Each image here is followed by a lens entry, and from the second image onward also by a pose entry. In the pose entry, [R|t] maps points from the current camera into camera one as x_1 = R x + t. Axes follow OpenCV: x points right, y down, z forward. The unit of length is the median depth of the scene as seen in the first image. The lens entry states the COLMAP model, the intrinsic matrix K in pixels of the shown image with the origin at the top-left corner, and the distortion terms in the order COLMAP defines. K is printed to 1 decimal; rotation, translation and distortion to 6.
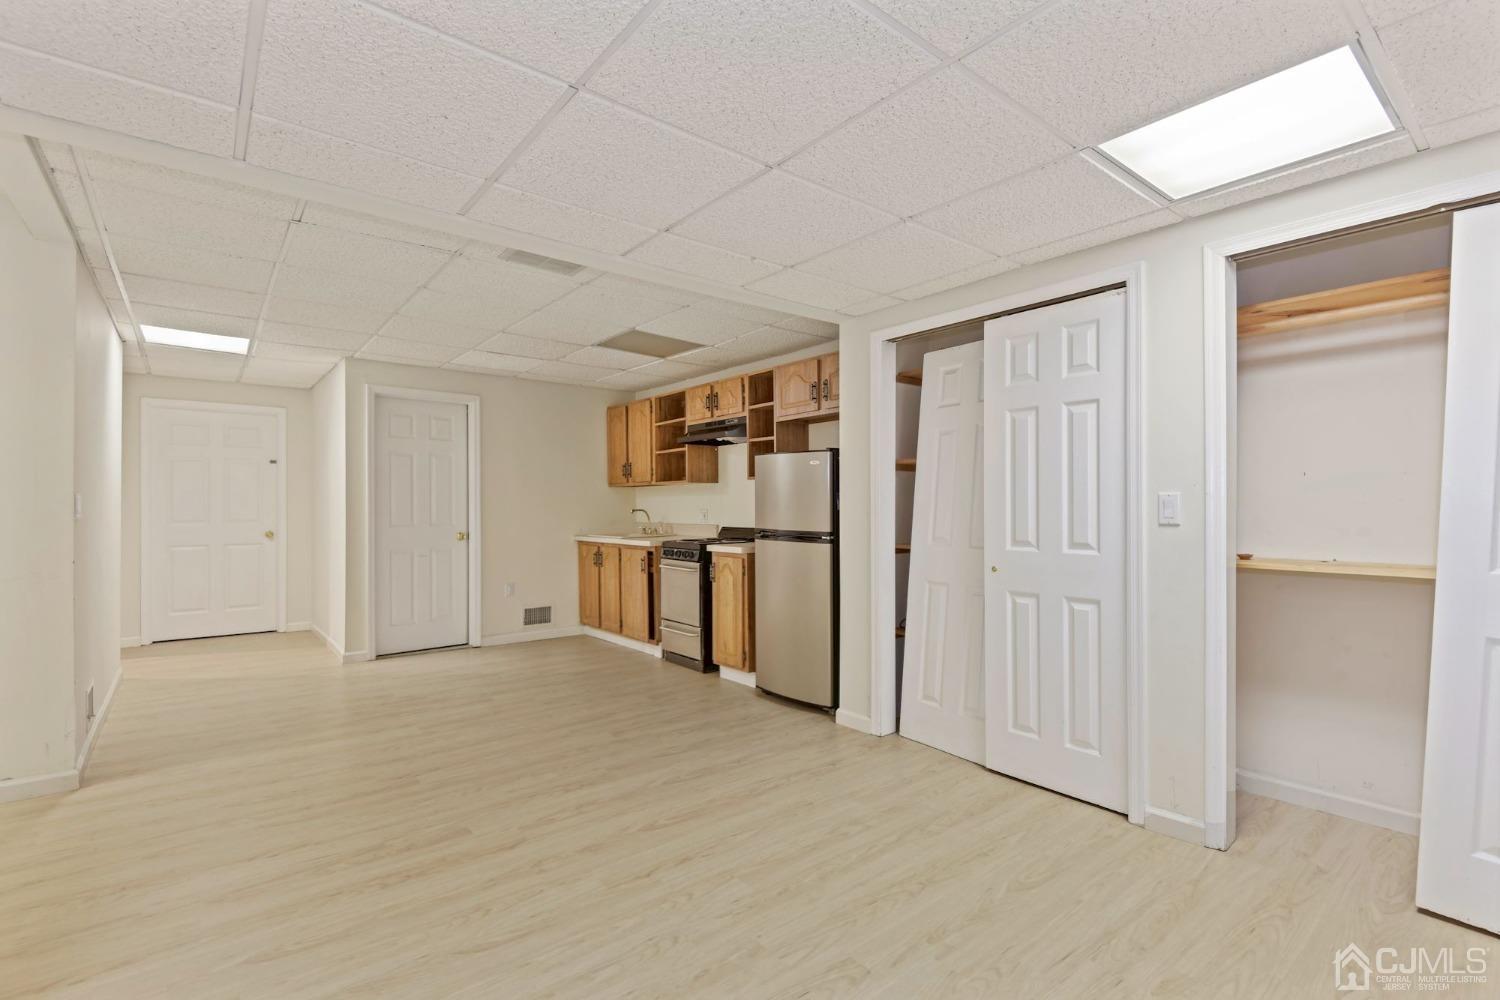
lens RADIAL K [[691.7, 0, 749.4], [0, 691.7, 502.3], [0, 0, 1]] dist [0.000273, 0.000013]
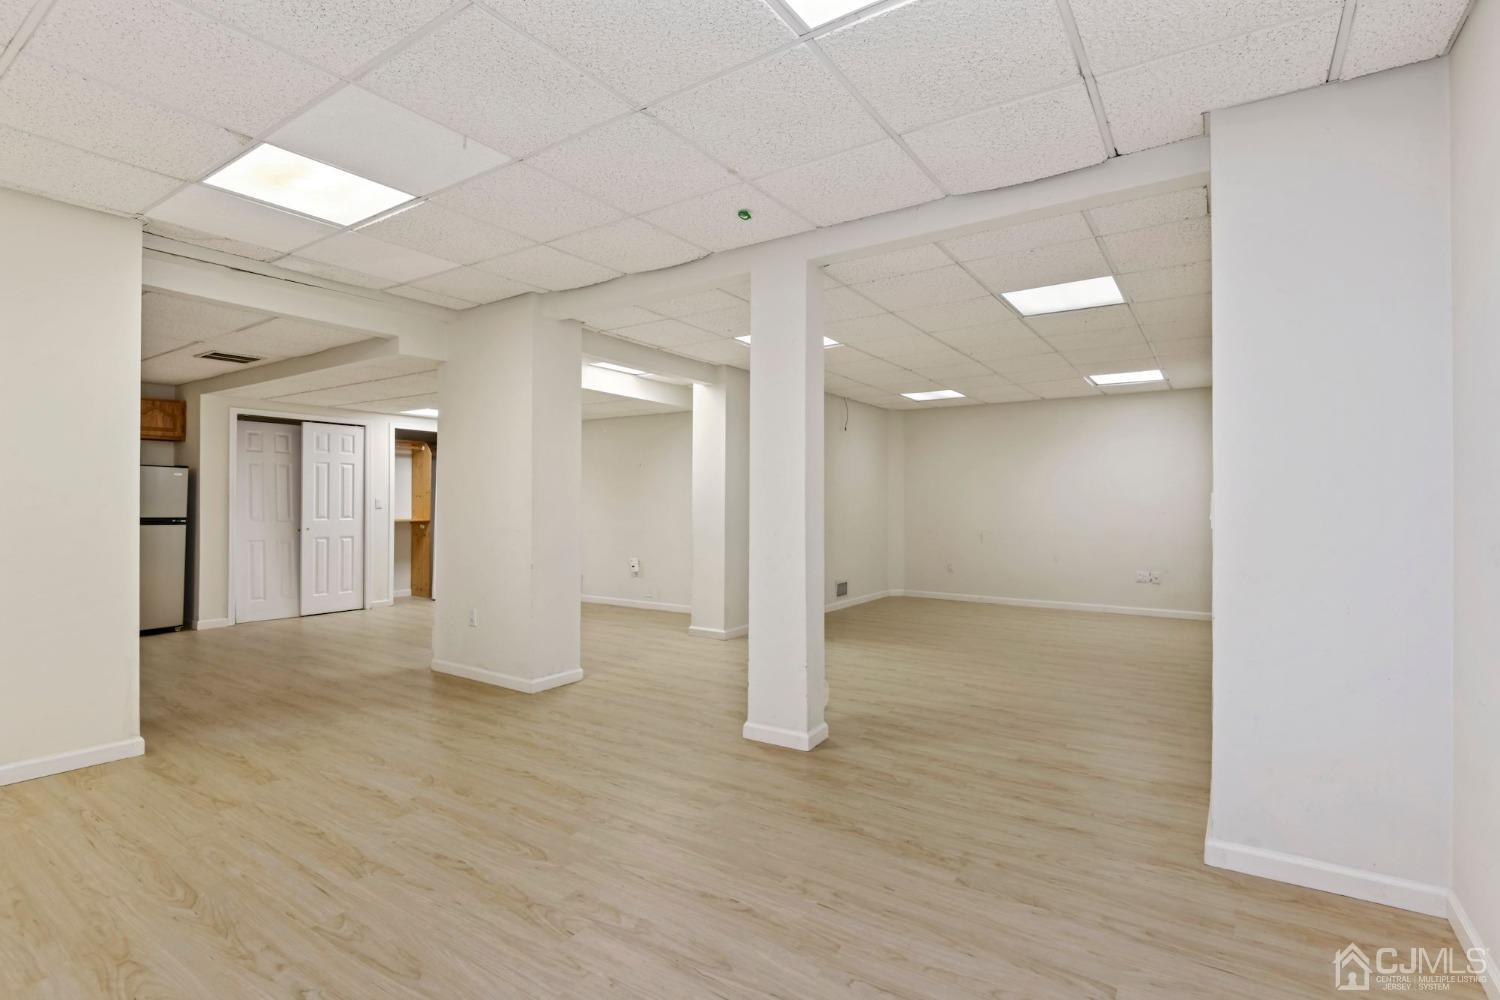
lens RADIAL K [[691.7, 0, 751.9], [0, 691.7, 495.5], [0, 0, 1]] dist [0.000273, 0.000013]
pose [[-0.299880, -0.001968, 0.953975, -1.951707], [-0.006449, 0.999979, 0.000036, -0.019640], [-0.953955, -0.006142, -0.299886, 0.215675]]
